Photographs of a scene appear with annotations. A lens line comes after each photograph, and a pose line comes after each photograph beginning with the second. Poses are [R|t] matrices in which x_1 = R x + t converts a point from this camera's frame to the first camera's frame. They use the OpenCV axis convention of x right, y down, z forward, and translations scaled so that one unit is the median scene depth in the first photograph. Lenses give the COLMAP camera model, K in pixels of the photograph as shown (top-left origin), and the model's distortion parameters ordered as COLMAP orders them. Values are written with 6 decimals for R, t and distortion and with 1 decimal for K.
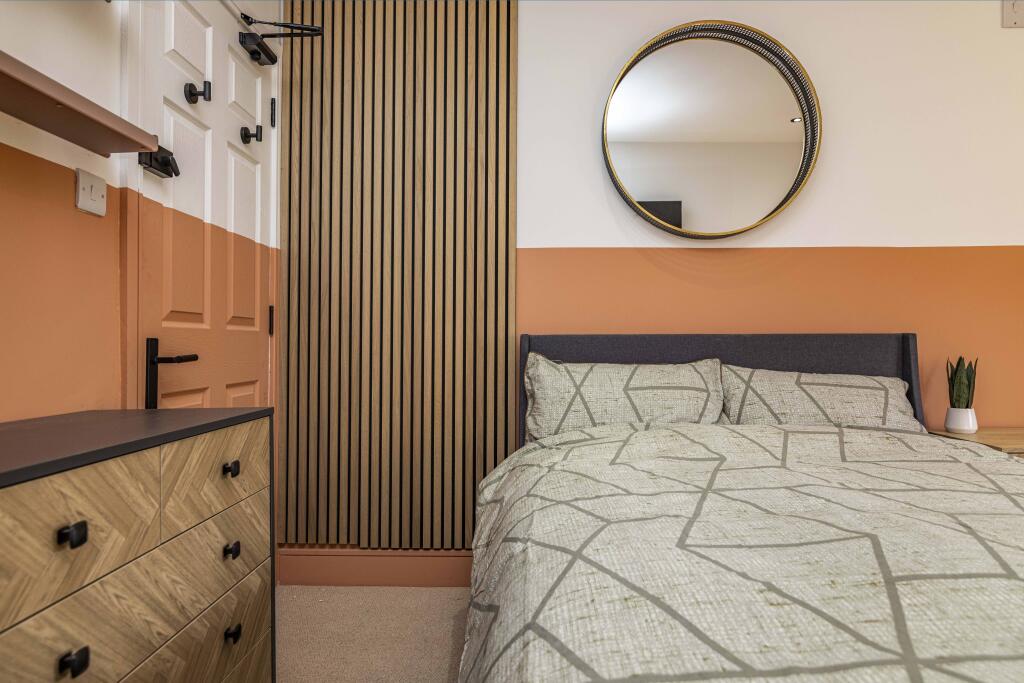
lens RADIAL K [[600.2, 0, 516.8], [0, 600.2, 339.3], [0, 0, 1]] dist [-0.003915, -0.001175]
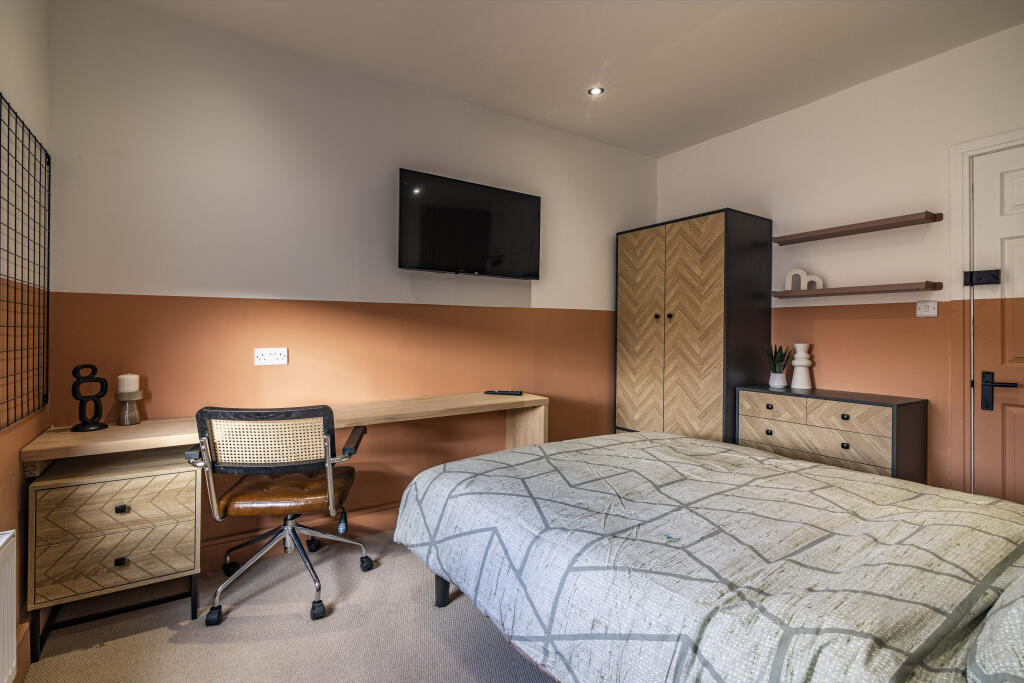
lens RADIAL K [[464.8, 0, 511.7], [0, 464.8, 344.3], [0, 0, 1]] dist [-0.001377, -0.000585]
pose [[-0.811124, 0.013735, -0.584713, 1.474928], [0.002755, 0.999803, 0.019663, -0.122304], [0.584868, 0.014338, -0.811002, 1.316024]]
